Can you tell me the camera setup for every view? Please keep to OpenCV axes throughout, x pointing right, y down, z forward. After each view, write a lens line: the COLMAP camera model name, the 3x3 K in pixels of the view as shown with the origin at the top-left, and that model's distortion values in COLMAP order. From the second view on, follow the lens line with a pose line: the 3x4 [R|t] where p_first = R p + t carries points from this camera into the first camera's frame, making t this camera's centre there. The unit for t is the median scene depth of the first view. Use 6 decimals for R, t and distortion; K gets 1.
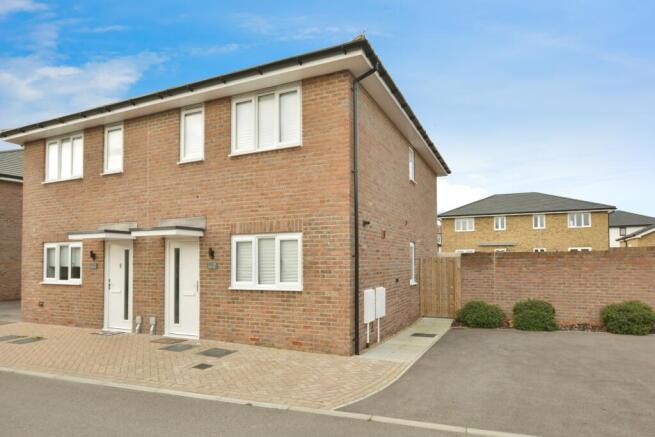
lens RADIAL K [[401.3, 0, 327.5], [0, 401.3, 218.5], [0, 0, 1]] dist [-0.004673, 0.002554]
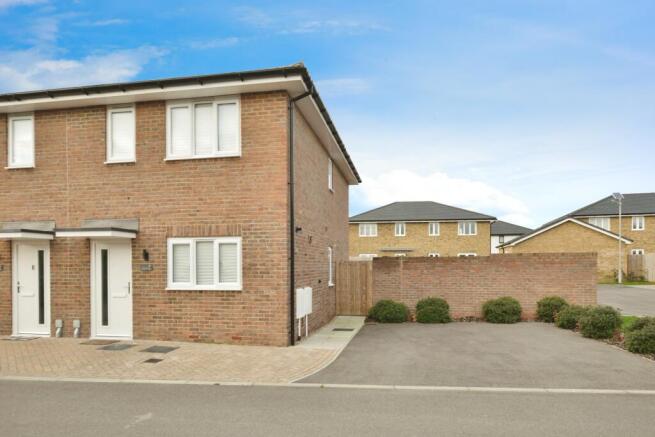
lens RADIAL K [[410.9, 0, 327.5], [0, 410.9, 218.5], [0, 0, 1]] dist [0.003638, 0.001781]
pose [[0.972330, 0.031023, 0.231543, -0.082865], [-0.029554, 0.999515, -0.009810, -0.009252], [-0.231735, 0.002696, 0.972775, -0.118348]]
